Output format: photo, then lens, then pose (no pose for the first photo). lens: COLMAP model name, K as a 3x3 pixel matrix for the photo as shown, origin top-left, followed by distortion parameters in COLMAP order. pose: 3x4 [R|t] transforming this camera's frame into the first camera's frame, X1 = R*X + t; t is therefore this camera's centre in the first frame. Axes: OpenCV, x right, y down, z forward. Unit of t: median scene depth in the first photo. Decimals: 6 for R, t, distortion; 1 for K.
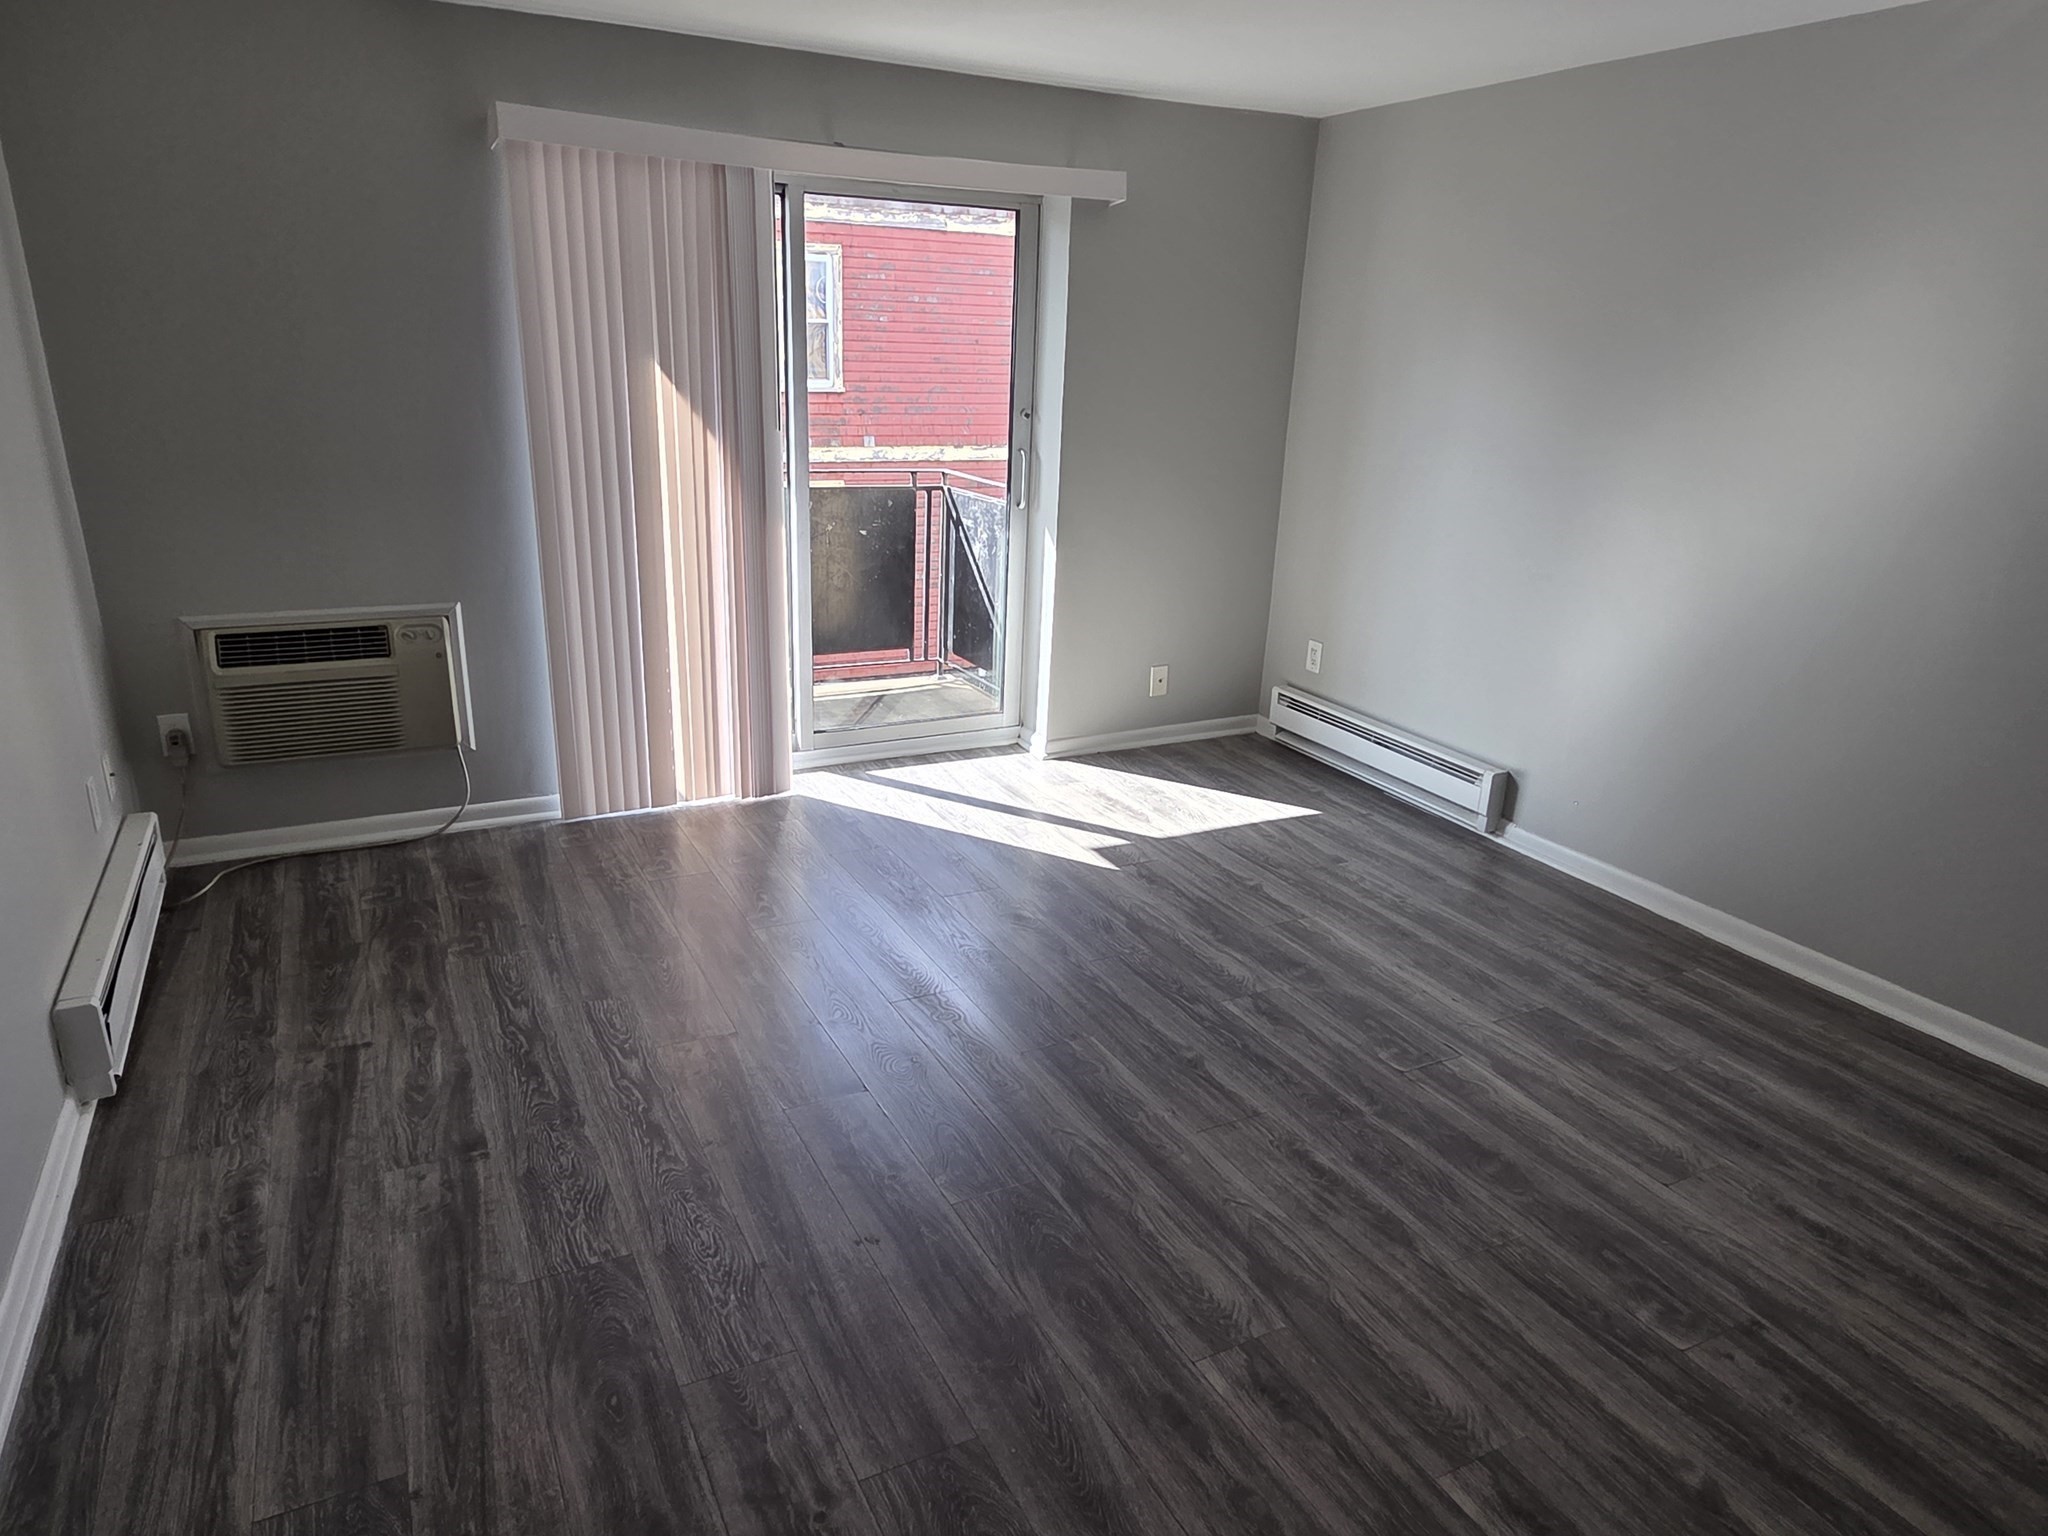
lens RADIAL K [[1284.9, 0, 1010.4], [0, 1284.9, 793.3], [0, 0, 1]] dist [0.010096, -0.000041]
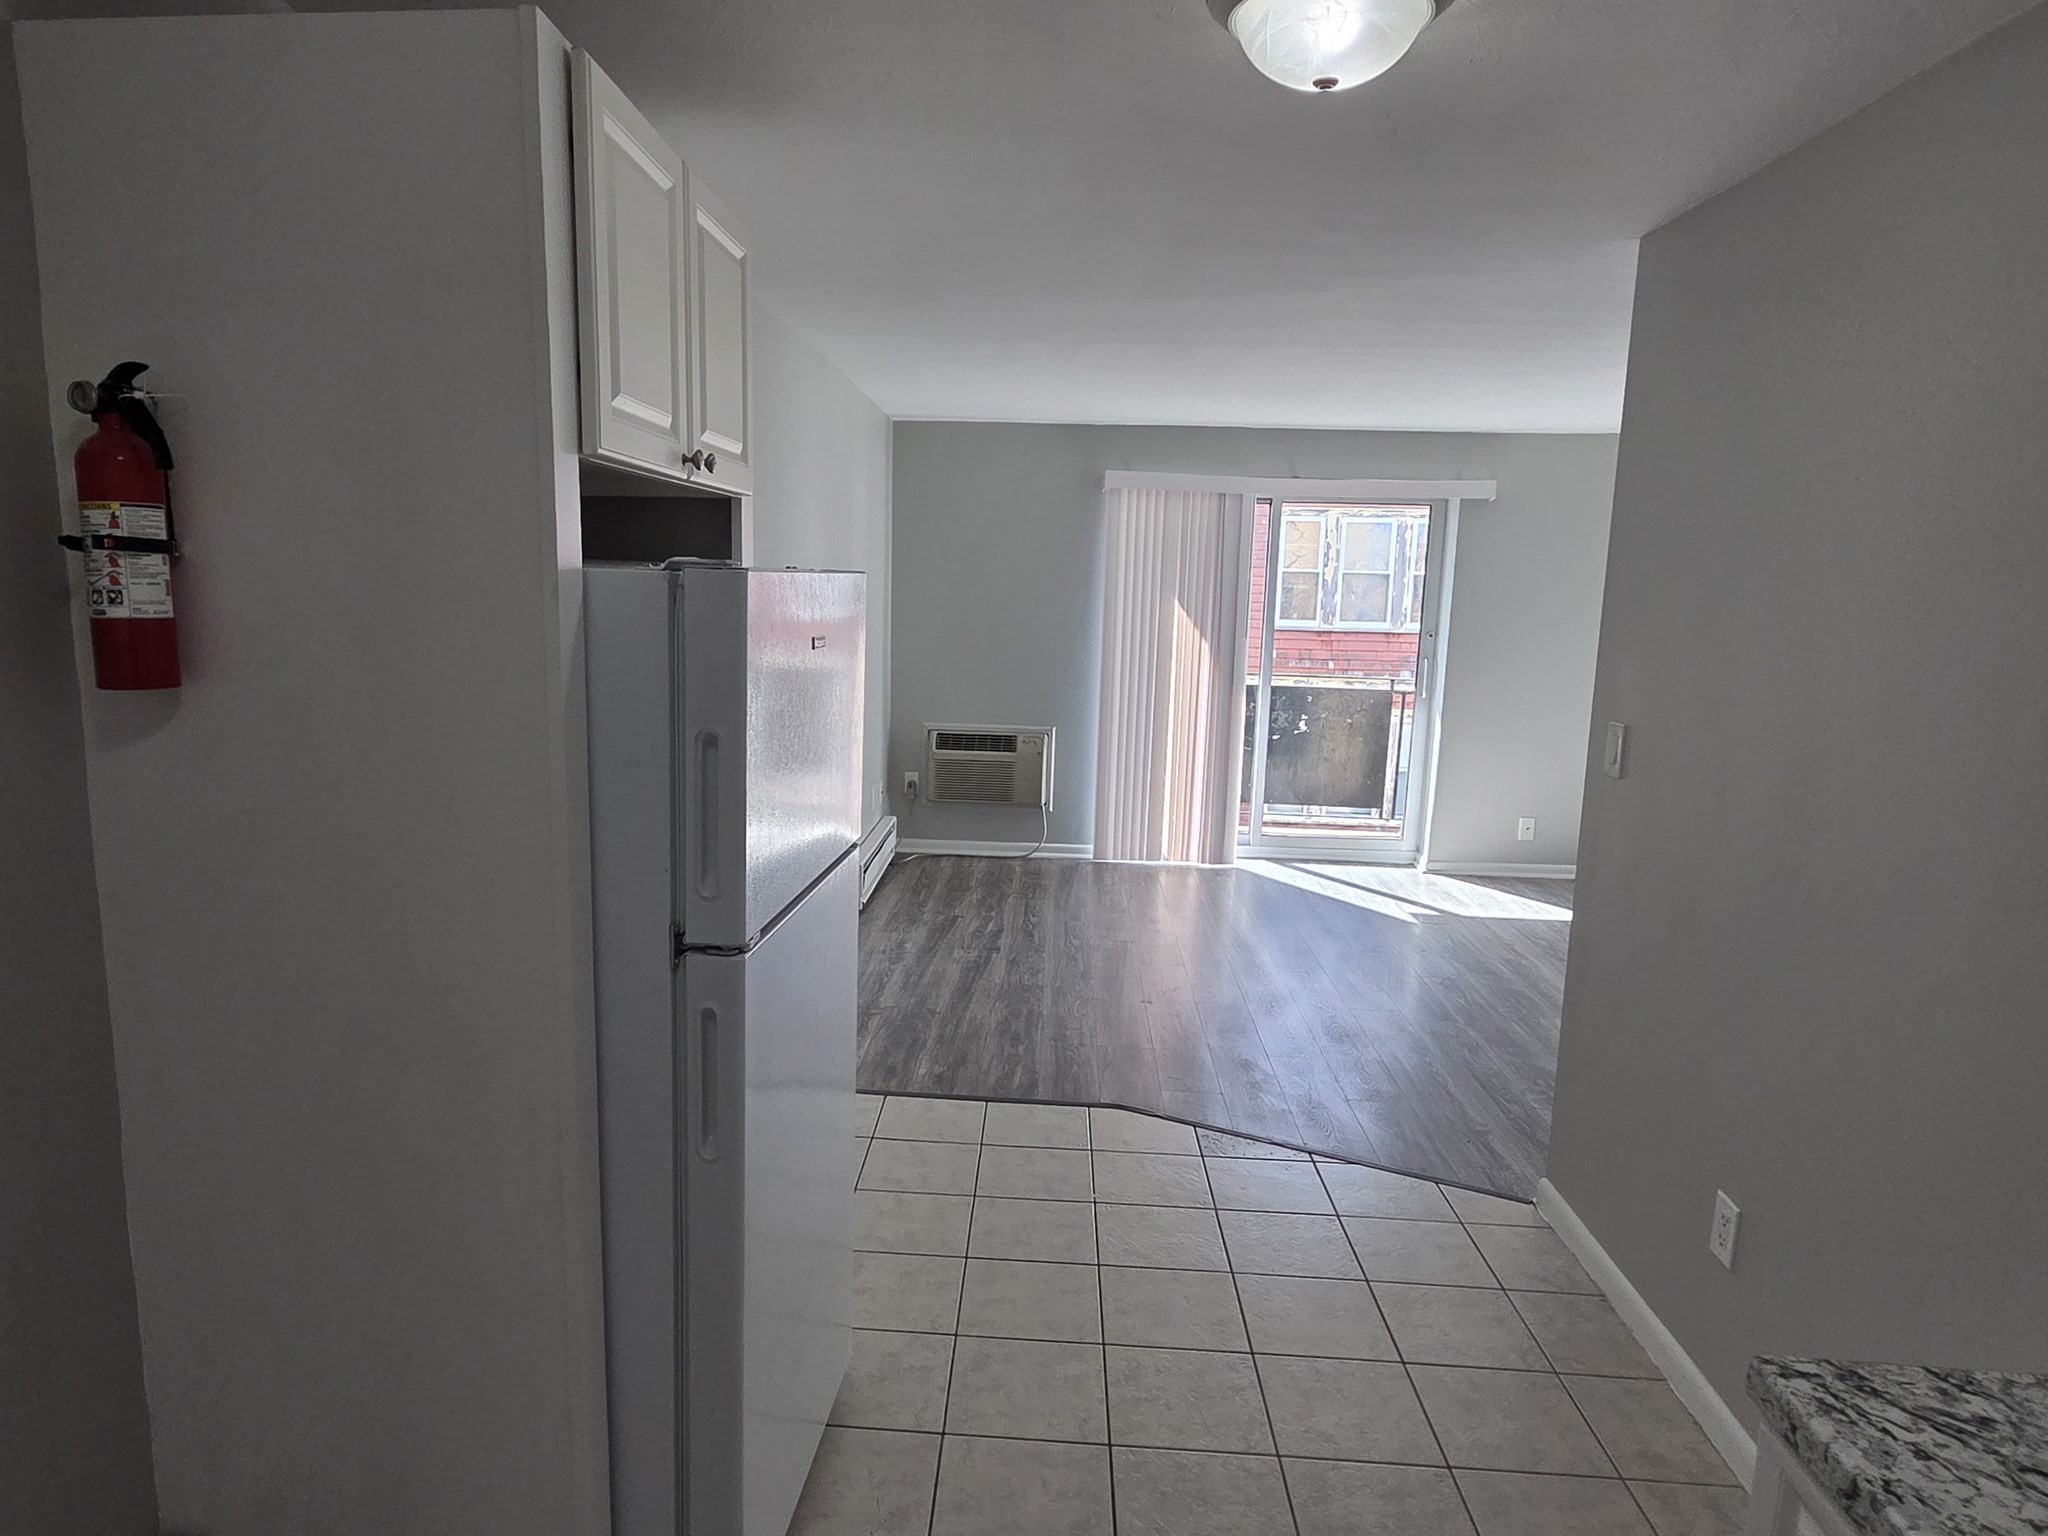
lens RADIAL K [[1284.9, 0, 1010.4], [0, 1284.9, 793.3], [0, 0, 1]] dist [0.010096, -0.000041]
pose [[0.870669, 0.074536, -0.486190, 0.420108], [-0.162109, 0.976709, -0.140570, 0.215541], [0.464389, 0.201206, 0.862473, -0.589589]]
